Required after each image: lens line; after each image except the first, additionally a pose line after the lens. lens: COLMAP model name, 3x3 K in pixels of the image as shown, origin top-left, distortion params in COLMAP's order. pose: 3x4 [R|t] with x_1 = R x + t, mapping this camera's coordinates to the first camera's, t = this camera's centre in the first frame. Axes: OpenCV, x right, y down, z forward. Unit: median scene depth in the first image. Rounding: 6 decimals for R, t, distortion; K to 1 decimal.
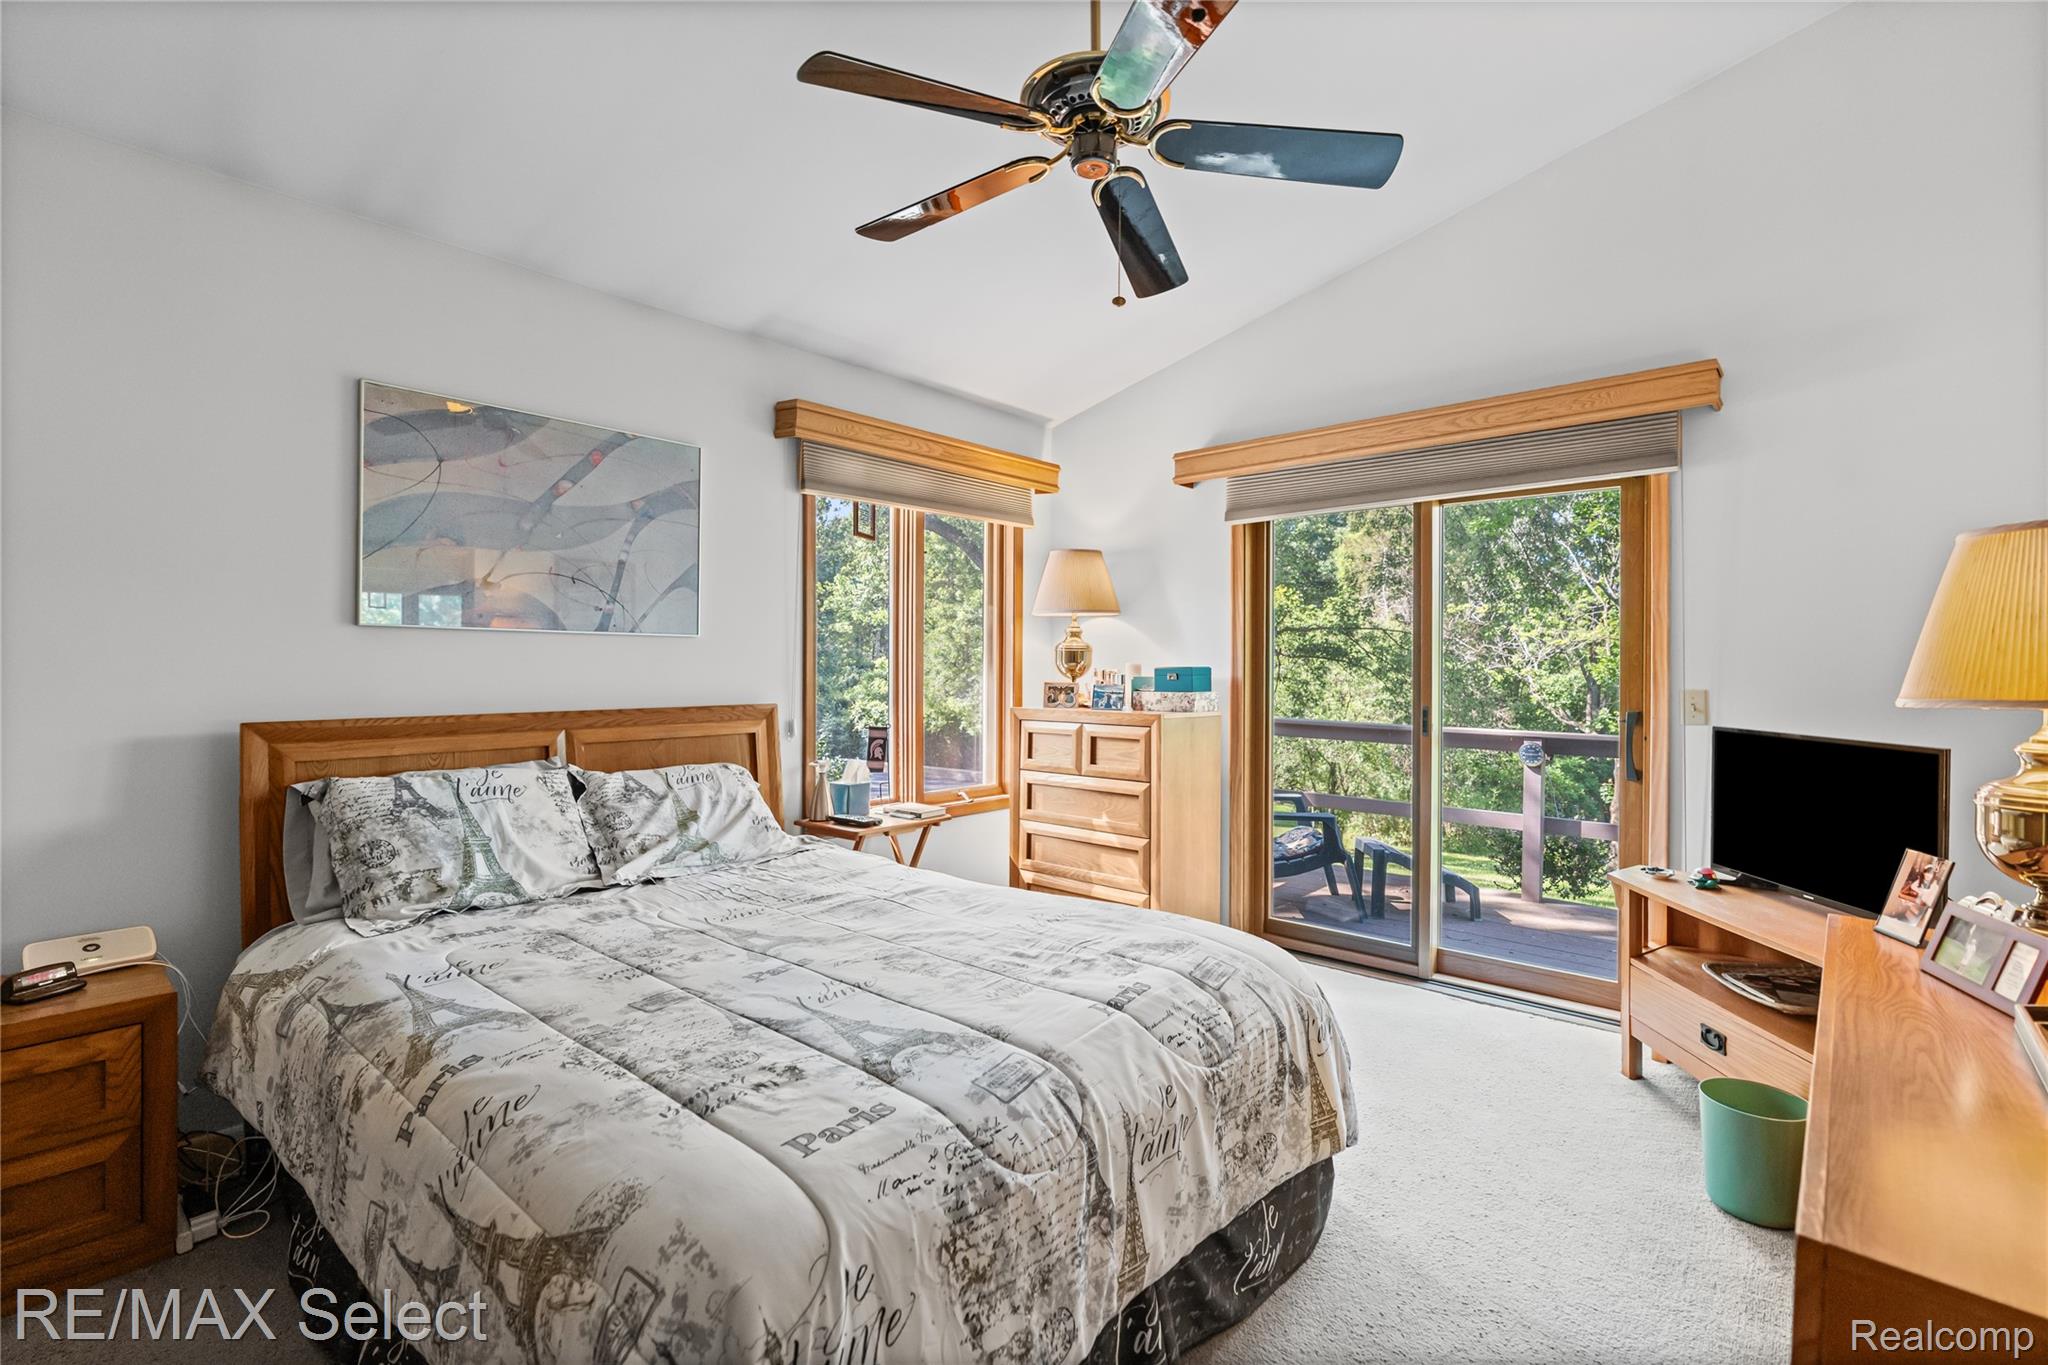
lens RADIAL K [[937.8, 0, 1038.5], [0, 937.8, 672.2], [0, 0, 1]] dist [-0.006441, 0.000788]
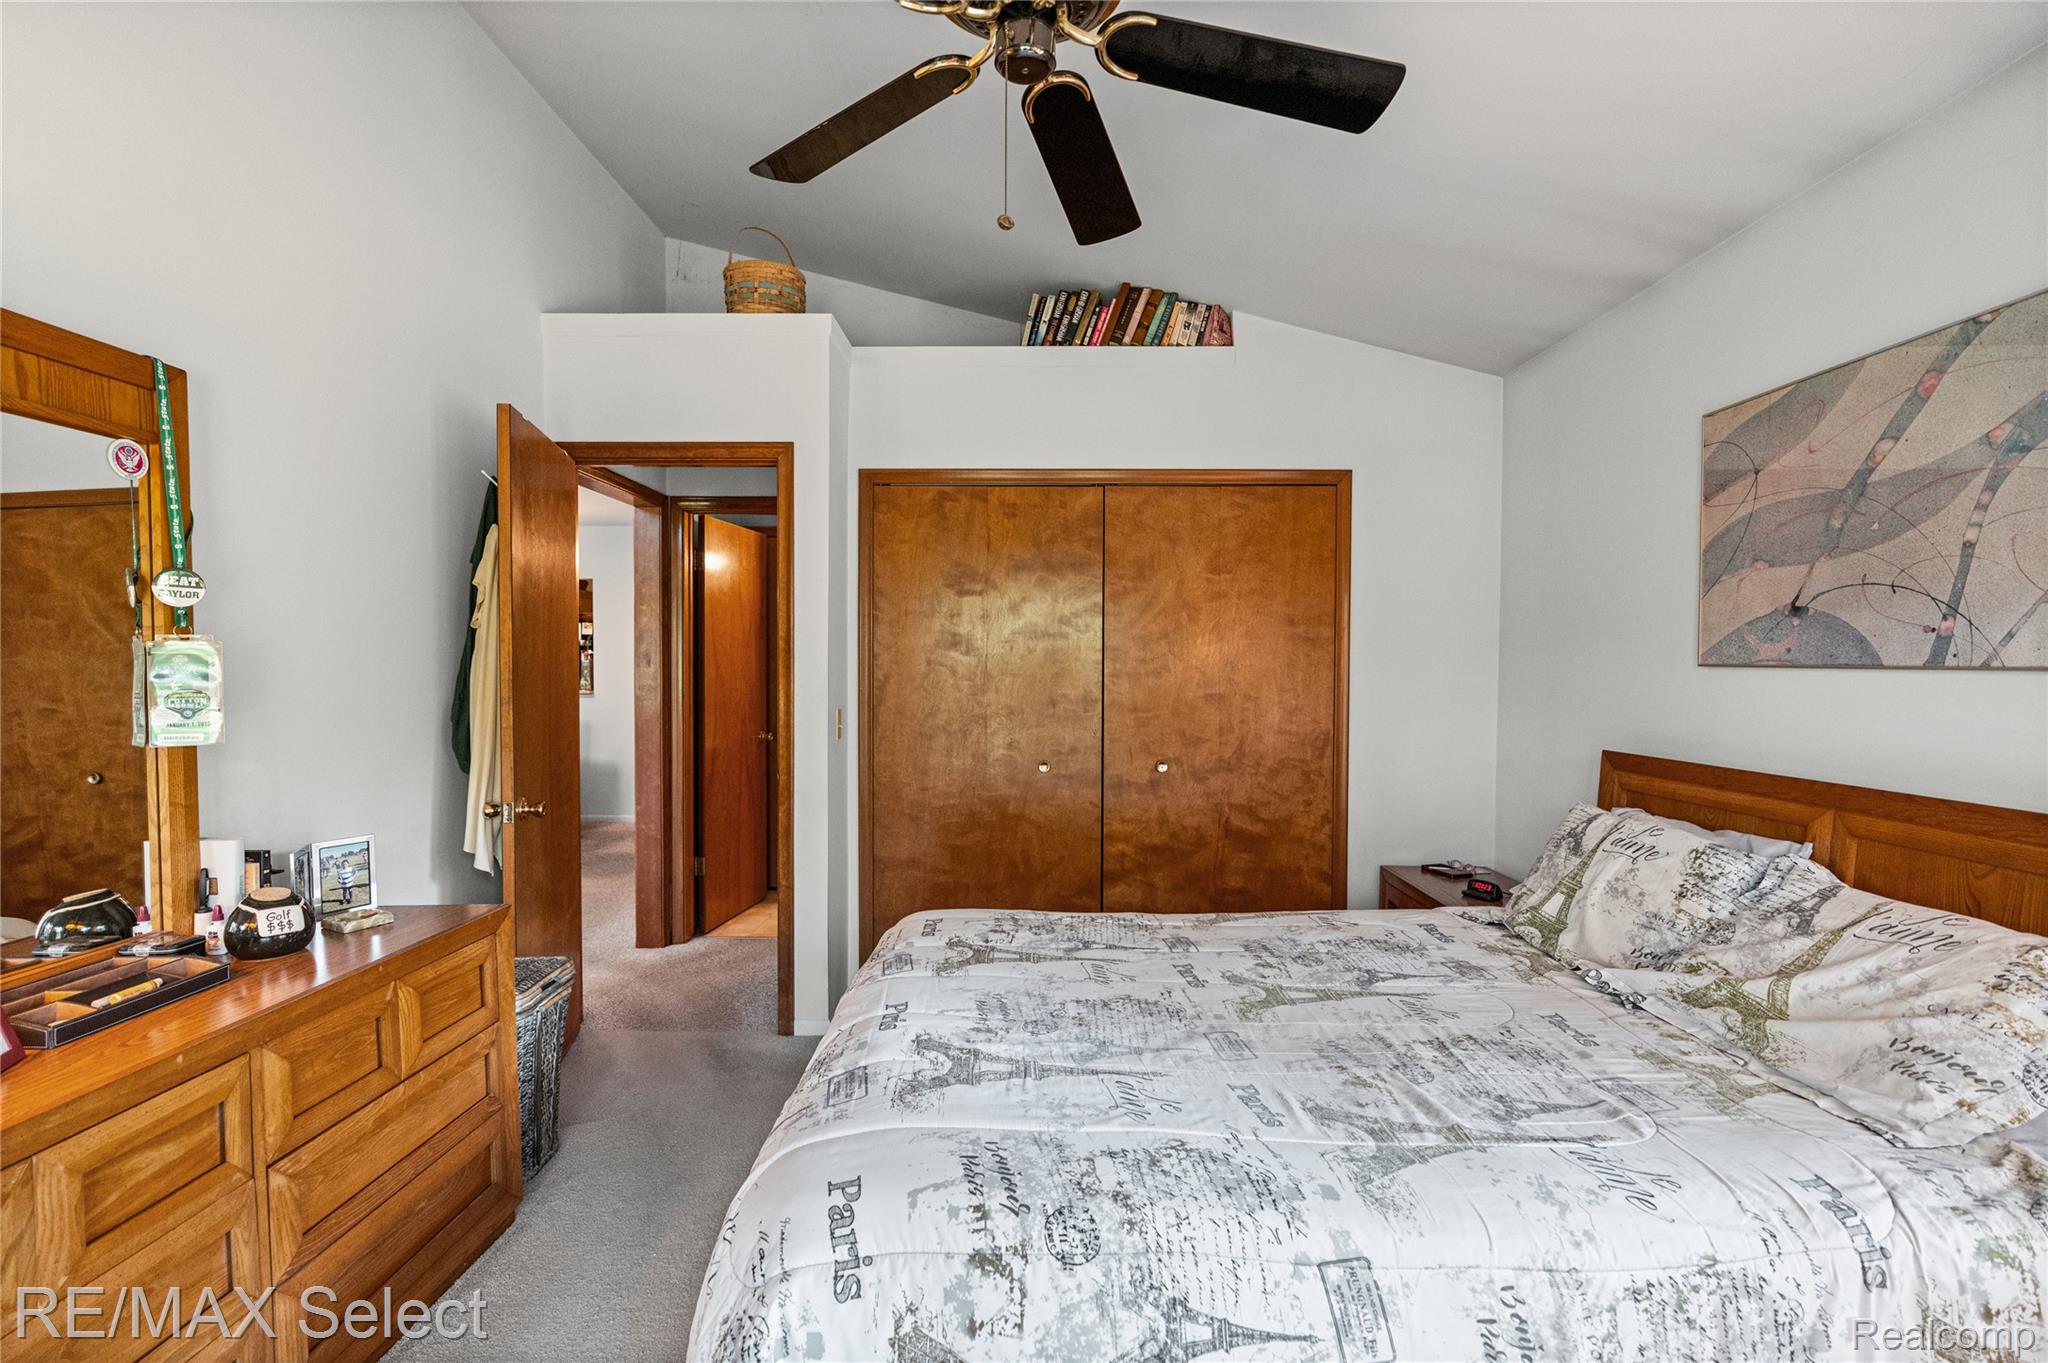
lens RADIAL K [[918.5, 0, 1036.8], [0, 918.5, 676.6], [0, 0, 1]] dist [-0.004463, 0.000816]
pose [[-0.765065, -0.001921, -0.643951, 0.387280], [-0.016671, 0.999719, 0.016824, -0.039000], [0.643738, 0.023607, -0.764882, 1.149892]]
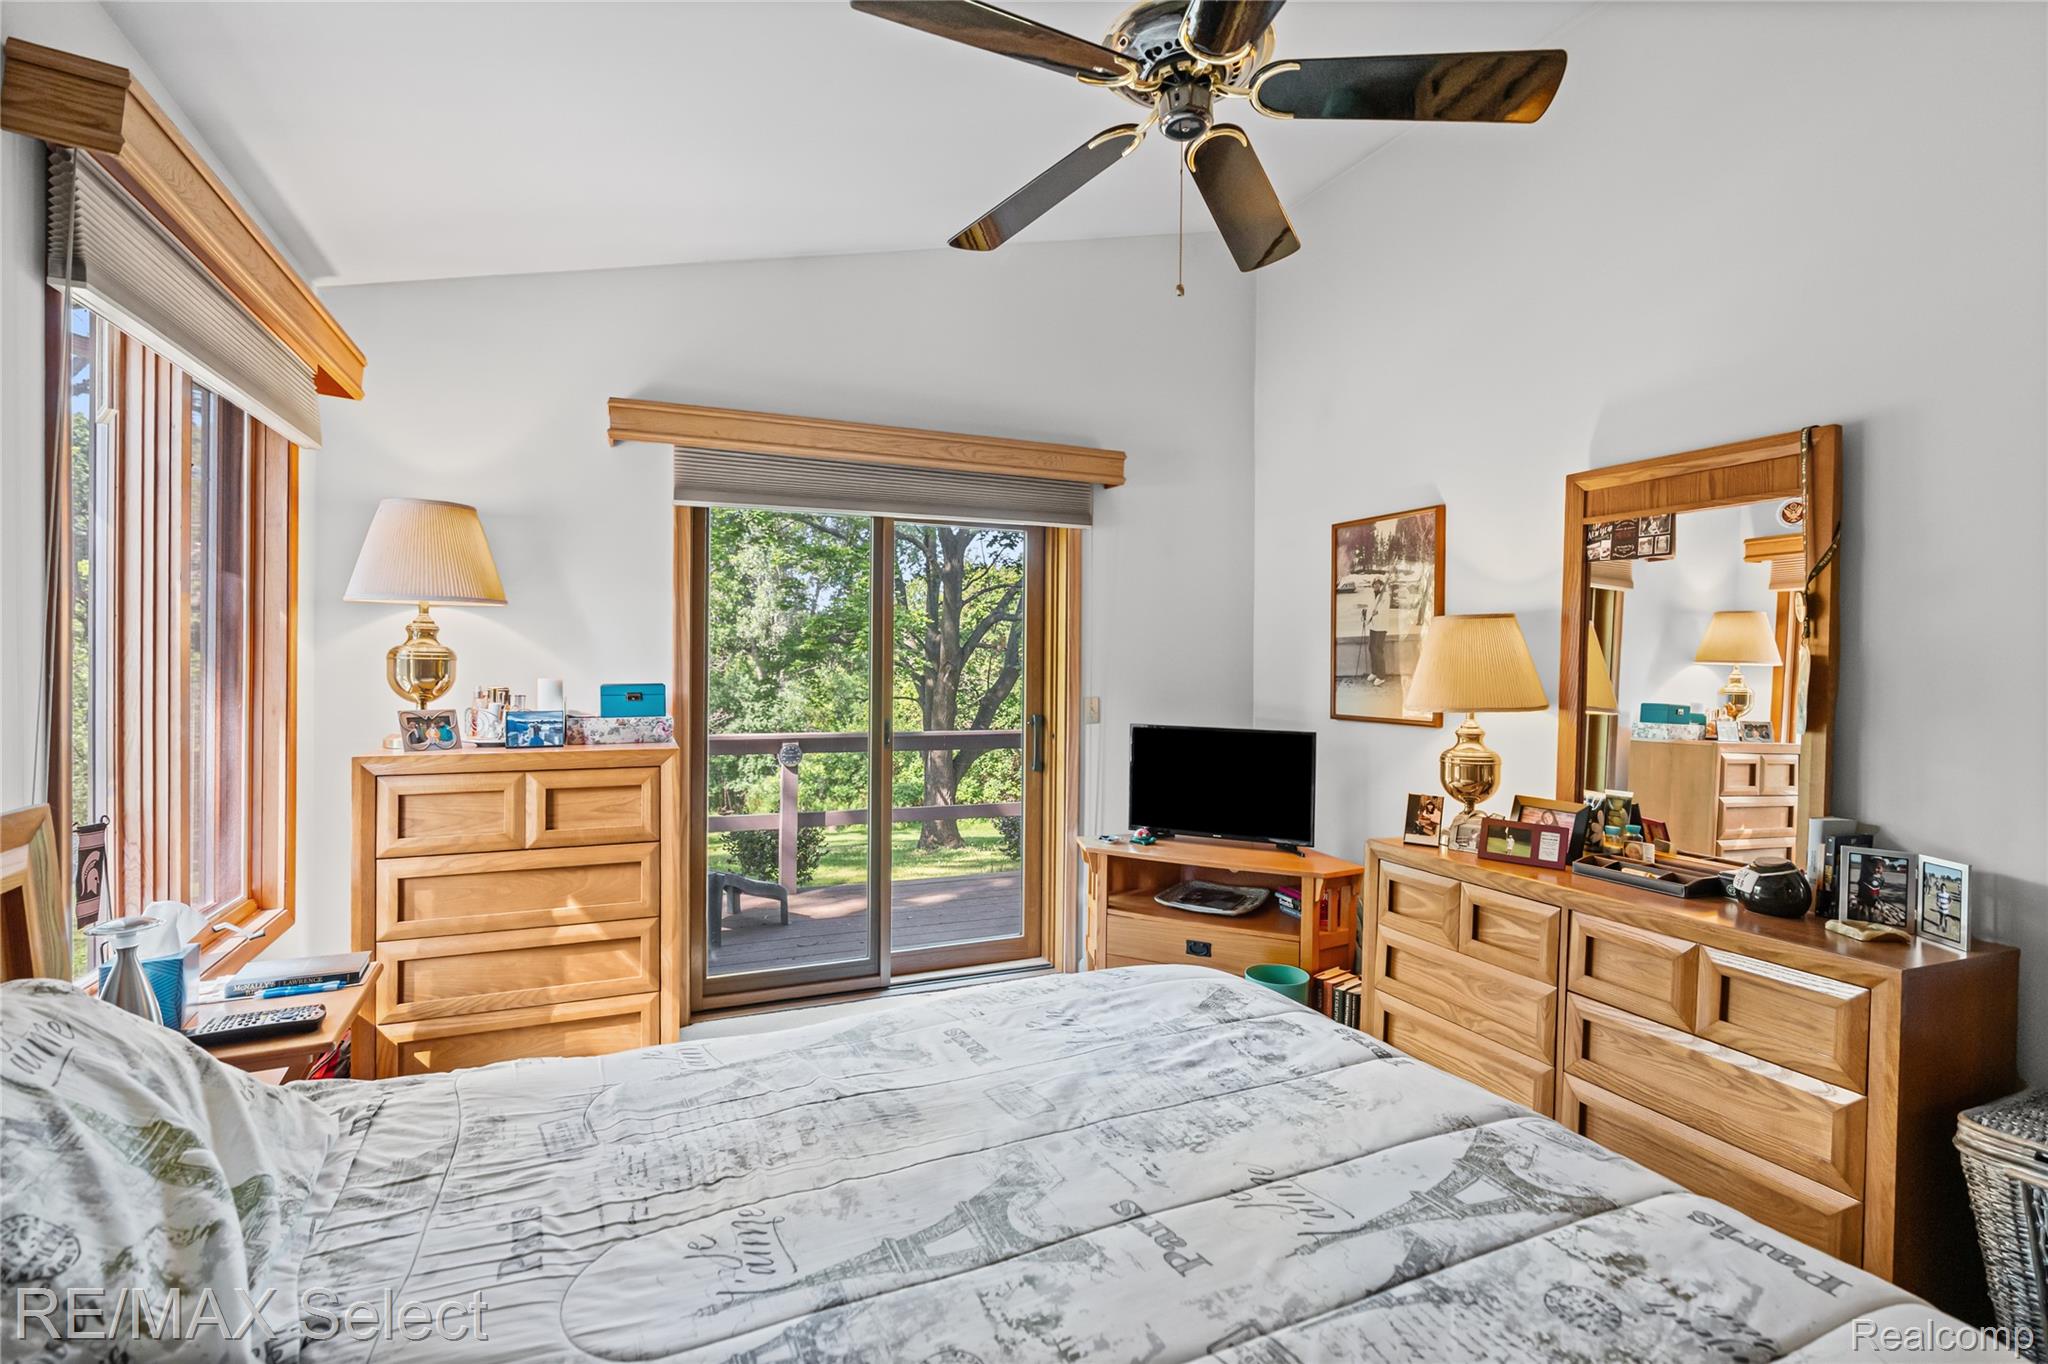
lens RADIAL K [[937.8, 0, 1038.5], [0, 937.8, 671.7], [0, 0, 1]] dist [-0.006441, 0.000788]
pose [[0.415534, -0.010222, 0.909520, -0.566291], [-0.000016, 0.999937, 0.011246, -0.033045], [-0.909578, -0.004687, 0.415507, 0.549063]]
